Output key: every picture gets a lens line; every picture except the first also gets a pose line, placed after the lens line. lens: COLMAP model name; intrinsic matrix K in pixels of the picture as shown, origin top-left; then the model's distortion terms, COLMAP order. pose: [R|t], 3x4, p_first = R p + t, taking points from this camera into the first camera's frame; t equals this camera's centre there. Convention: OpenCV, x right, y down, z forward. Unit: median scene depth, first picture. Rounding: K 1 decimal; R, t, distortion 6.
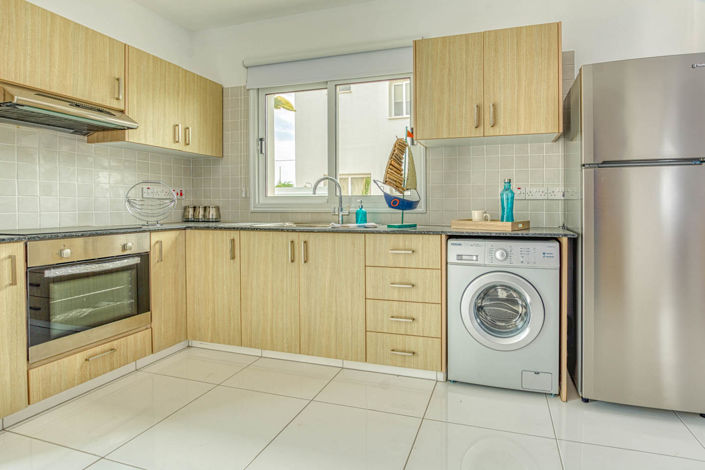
lens RADIAL K [[323.8, 0, 351.2], [0, 323.8, 209.5], [0, 0, 1]] dist [-0.017401, -0.001556]
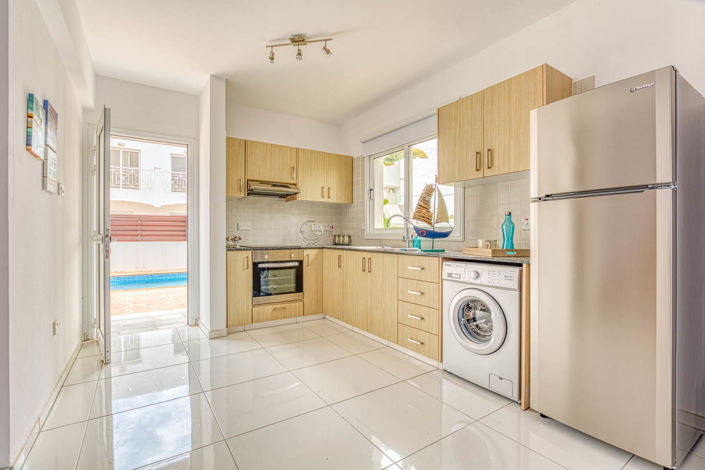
lens RADIAL K [[323.8, 0, 351.9], [0, 323.8, 235.7], [0, 0, 1]] dist [-0.017401, -0.001556]
pose [[0.751707, 0.004385, -0.659482, 0.793682], [-0.010671, 0.999928, -0.005515, 0.001423], [0.659410, 0.011183, 0.751700, -0.206786]]
